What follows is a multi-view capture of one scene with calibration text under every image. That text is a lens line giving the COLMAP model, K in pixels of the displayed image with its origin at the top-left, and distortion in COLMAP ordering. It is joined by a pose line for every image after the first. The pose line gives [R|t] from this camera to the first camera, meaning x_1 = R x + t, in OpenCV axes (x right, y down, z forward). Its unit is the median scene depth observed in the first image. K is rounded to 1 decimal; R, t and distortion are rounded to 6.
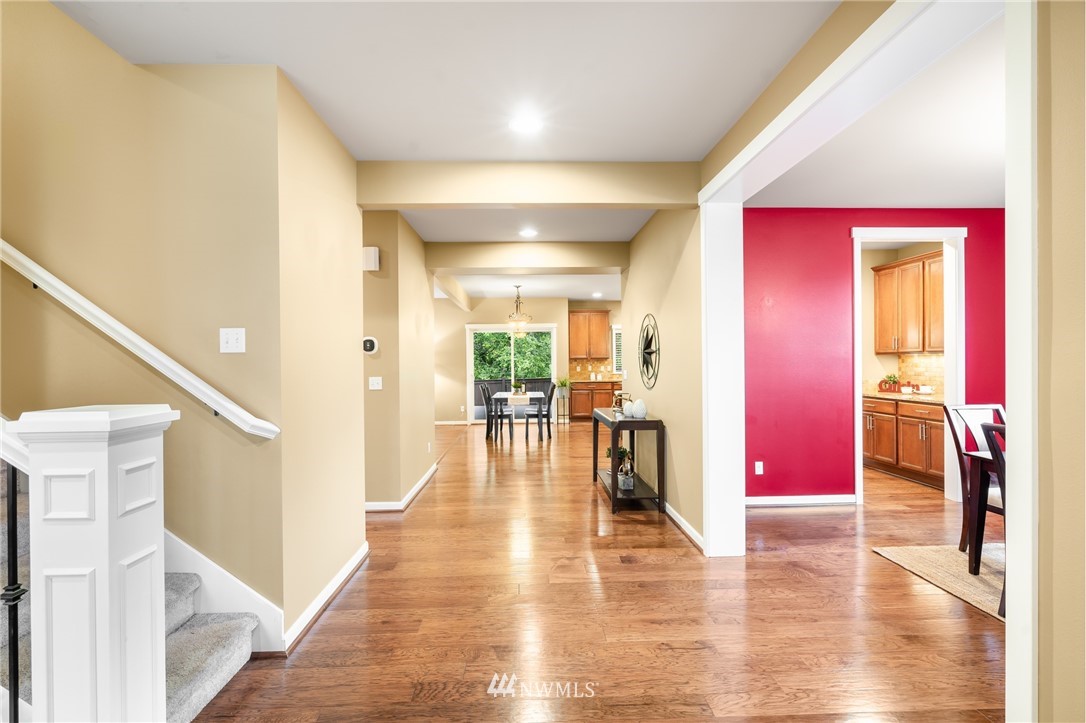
lens RADIAL K [[488.5, 0, 540.3], [0, 488.5, 362.9], [0, 0, 1]] dist [-0.002923, 0.000530]
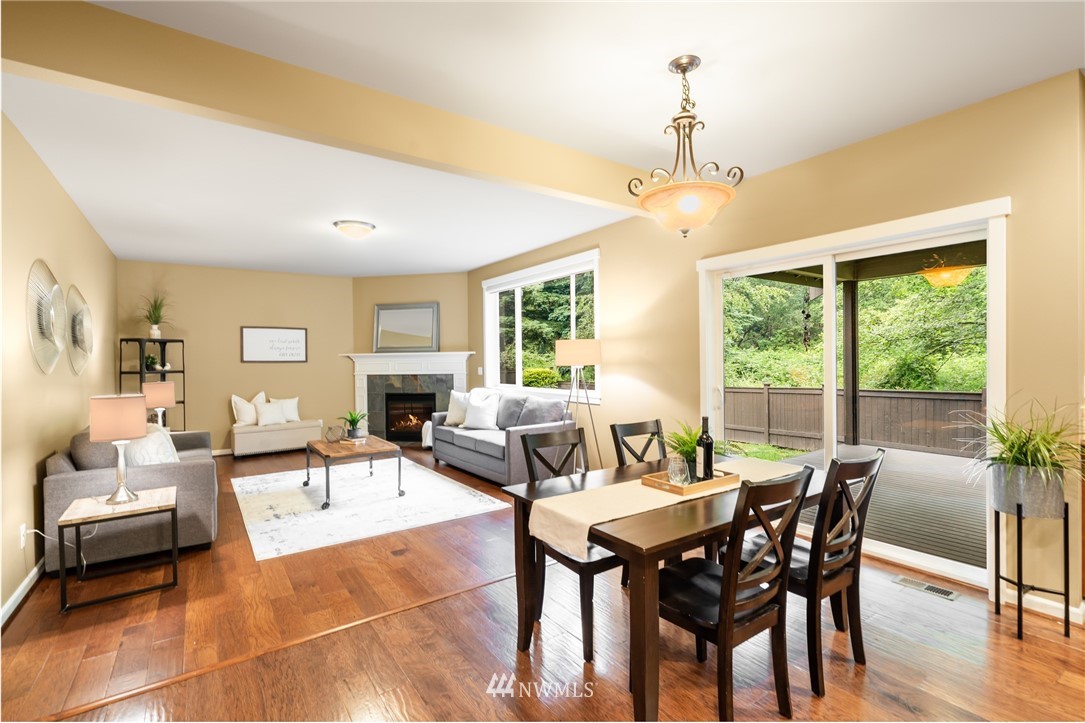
lens RADIAL K [[488.1, 0, 539.8], [0, 488.1, 362.9], [0, 0, 1]] dist [-0.002923, 0.000530]
pose [[0.541295, 0.011306, -0.840757, 0.199072], [0.002991, 0.999877, 0.015371, -0.005017], [0.840827, -0.010835, 0.541195, 1.192395]]
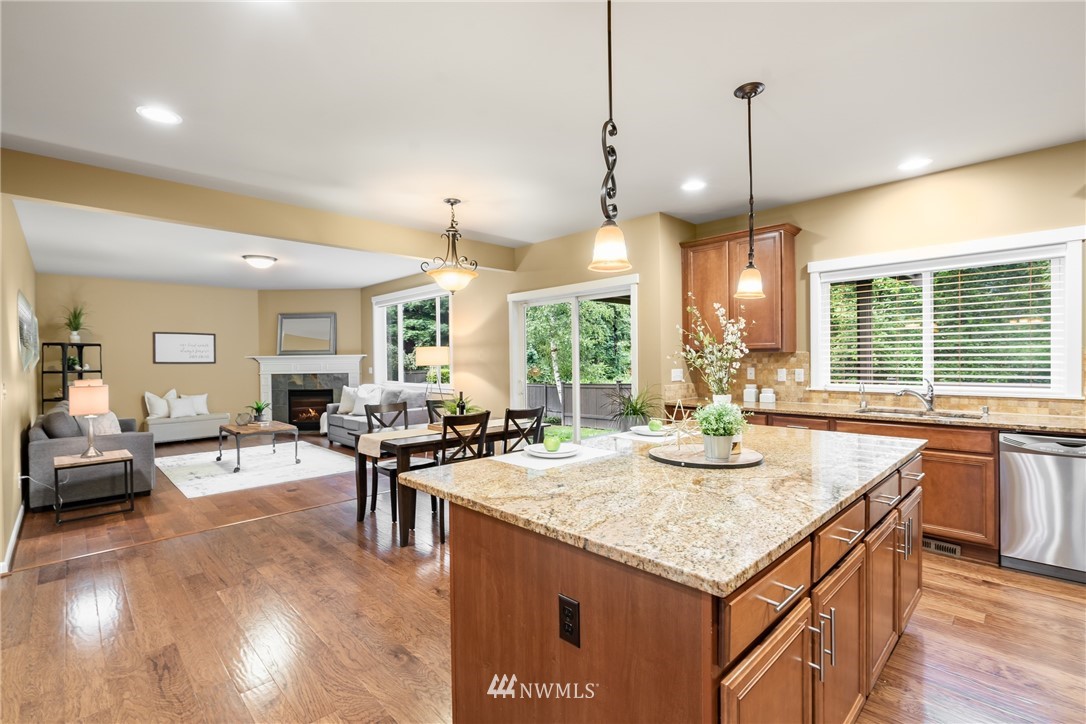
lens RADIAL K [[488.5, 0, 540.3], [0, 488.5, 363.4], [0, 0, 1]] dist [-0.002923, 0.000530]
pose [[0.667646, 0.009203, -0.744422, 0.557007], [0.001741, 0.999902, 0.013923, -0.007640], [0.744477, -0.010592, 0.667564, 1.115783]]
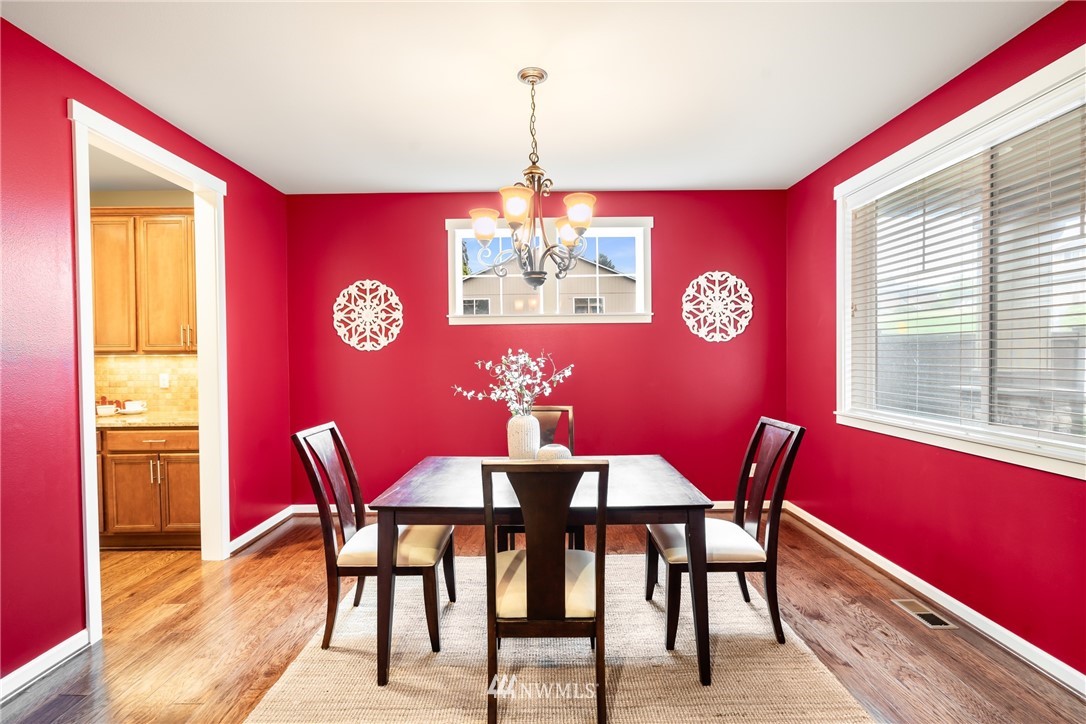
lens RADIAL K [[488.5, 0, 540.3], [0, 488.5, 363.4], [0, 0, 1]] dist [-0.002923, 0.000530]
pose [[0.040075, -0.009156, 0.999155, 0.120383], [0.014003, 0.999865, 0.008601, -0.004055], [-0.999099, 0.013646, 0.040198, 0.381558]]
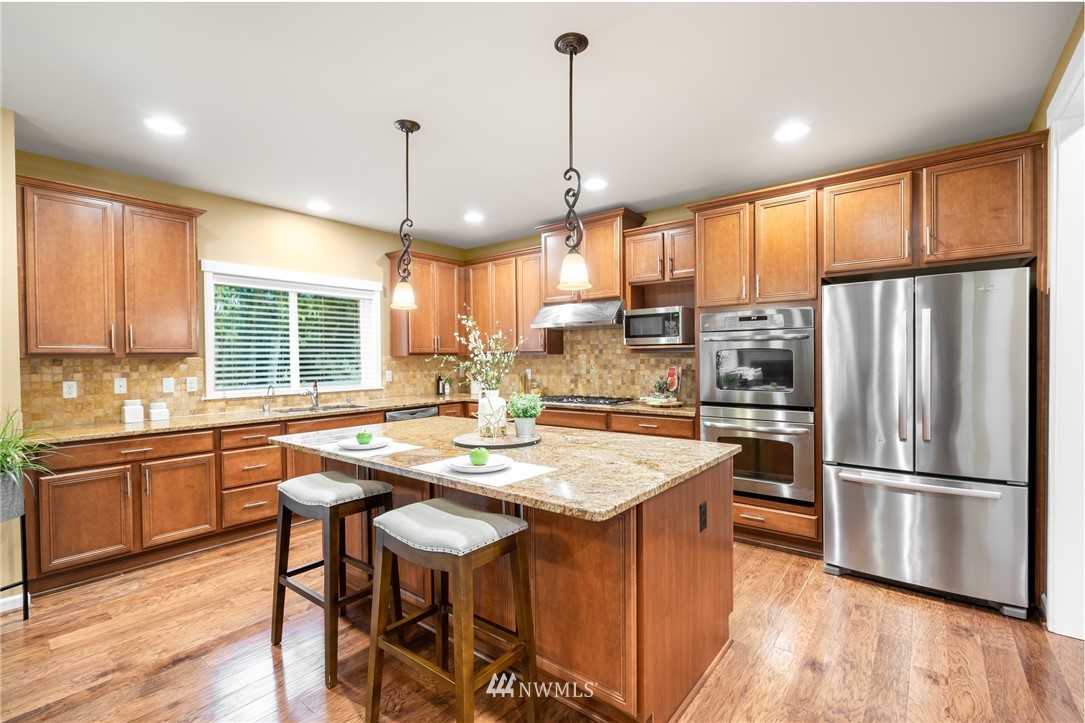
lens RADIAL K [[495.6, 0, 542.5], [0, 495.6, 361.5], [0, 0, 1]] dist [0.000385, 0.000060]
pose [[0.653085, -0.003601, 0.757276, 0.072237], [0.005176, 0.999987, 0.000292, -0.006783], [-0.757267, 0.003729, 0.653095, 1.117337]]
